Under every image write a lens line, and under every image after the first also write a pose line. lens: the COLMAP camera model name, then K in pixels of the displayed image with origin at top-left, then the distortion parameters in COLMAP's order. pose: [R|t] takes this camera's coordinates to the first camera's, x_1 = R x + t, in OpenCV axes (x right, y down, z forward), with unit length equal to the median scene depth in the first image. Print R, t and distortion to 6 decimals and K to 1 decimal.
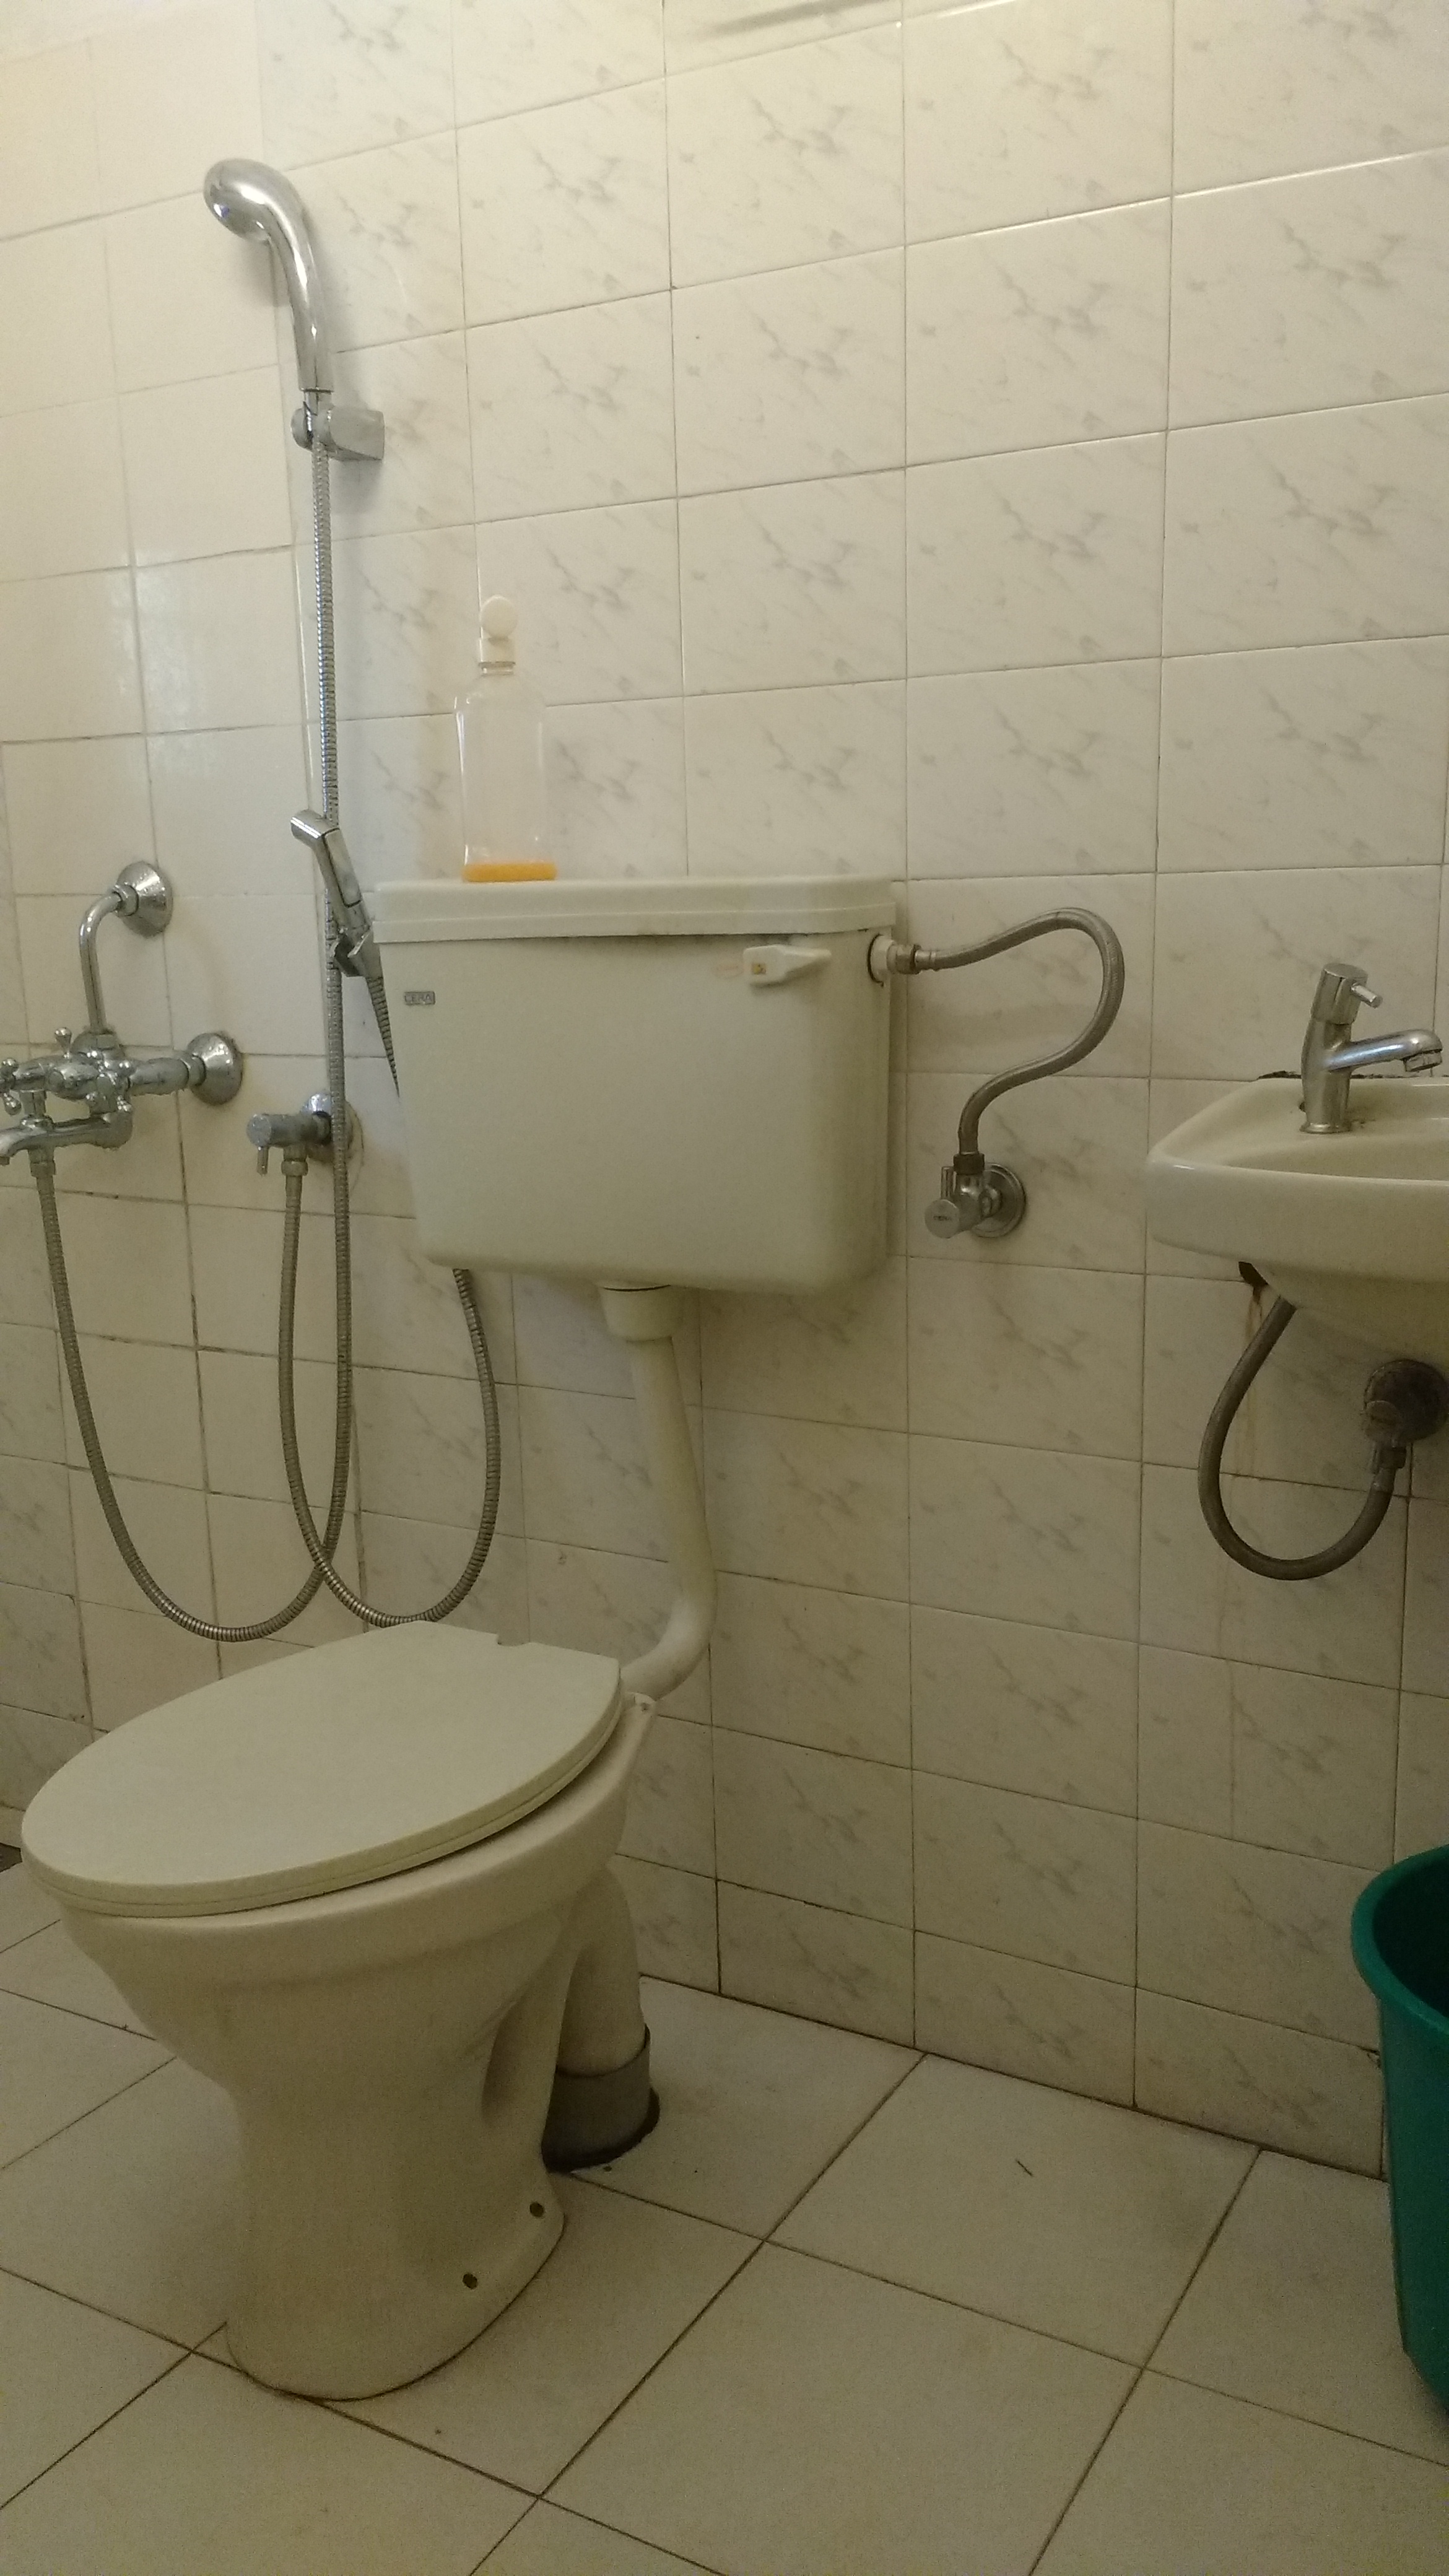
lens RADIAL K [[2021.4, 0, 722.9], [0, 2021.4, 1292.8], [0, 0, 1]] dist [0.104120, -0.167748]
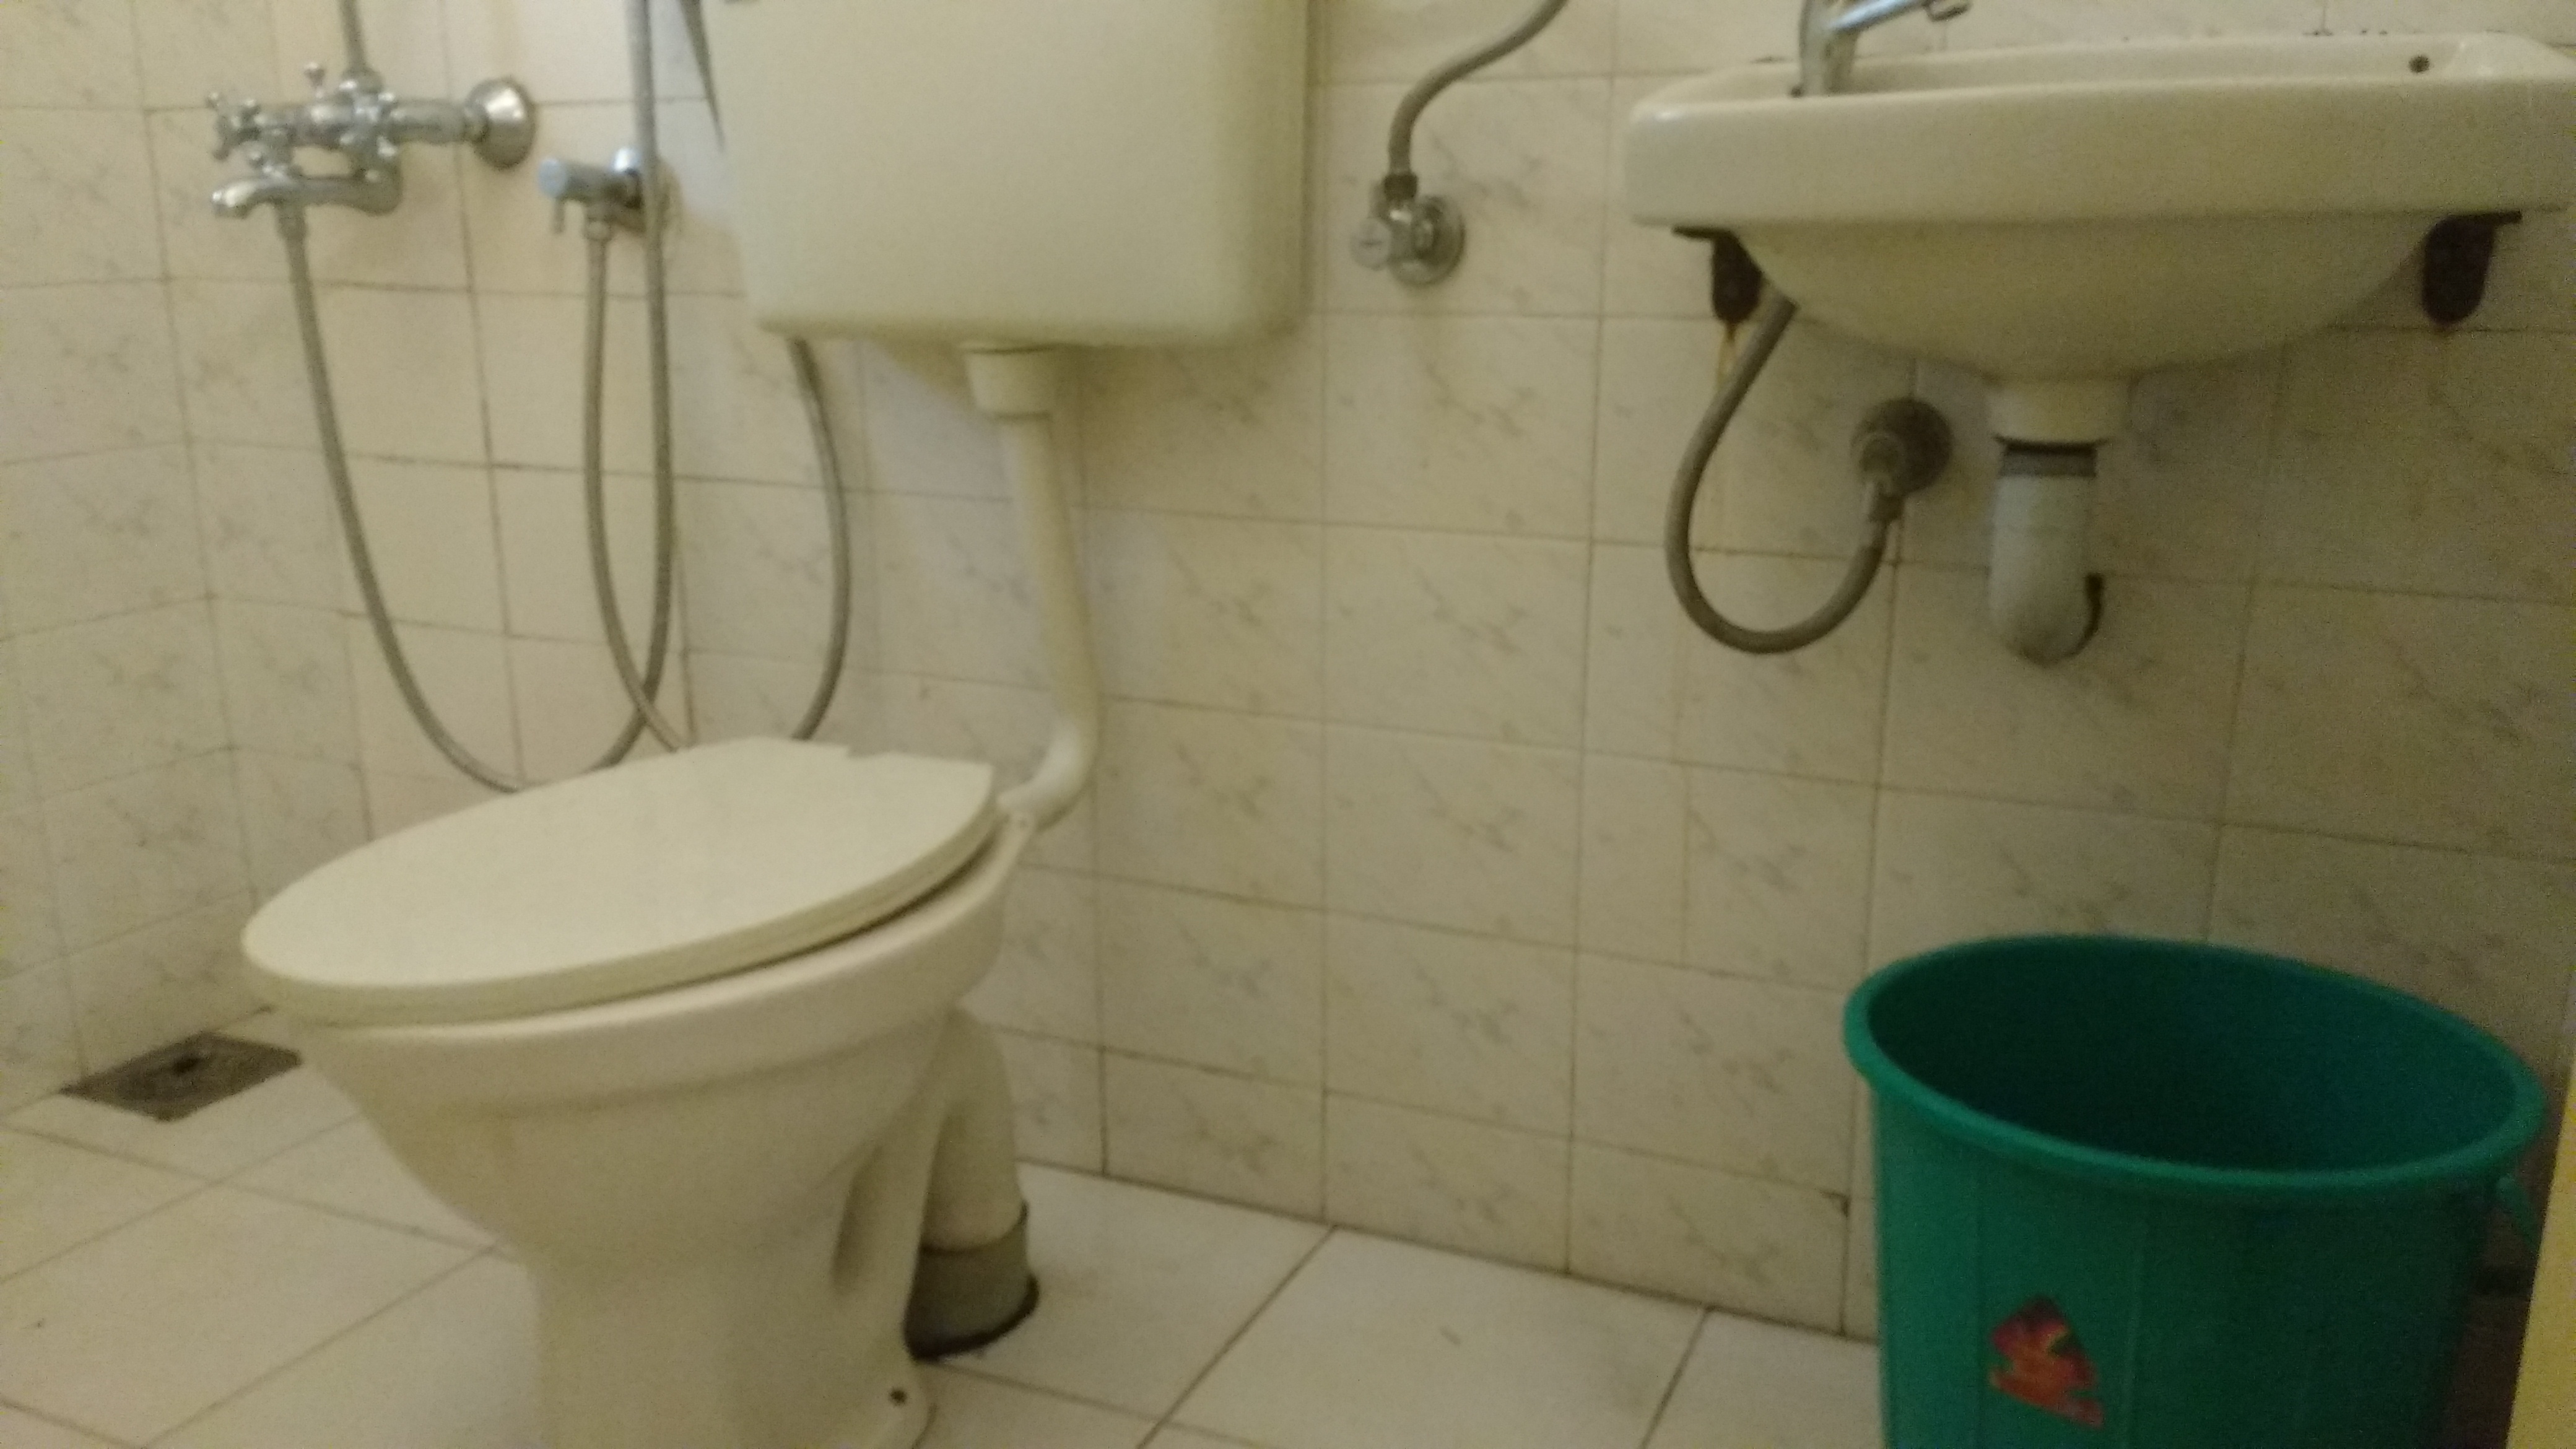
lens RADIAL K [[2021.4, 0, 1261.8], [0, 2021.4, 703.2], [0, 0, 1]] dist [0.104120, -0.167748]
pose [[0.996311, -0.003044, 0.085759, -0.009967], [-0.001309, 0.998715, 0.050662, 0.101116], [-0.085803, -0.050587, 0.995027, 0.129330]]
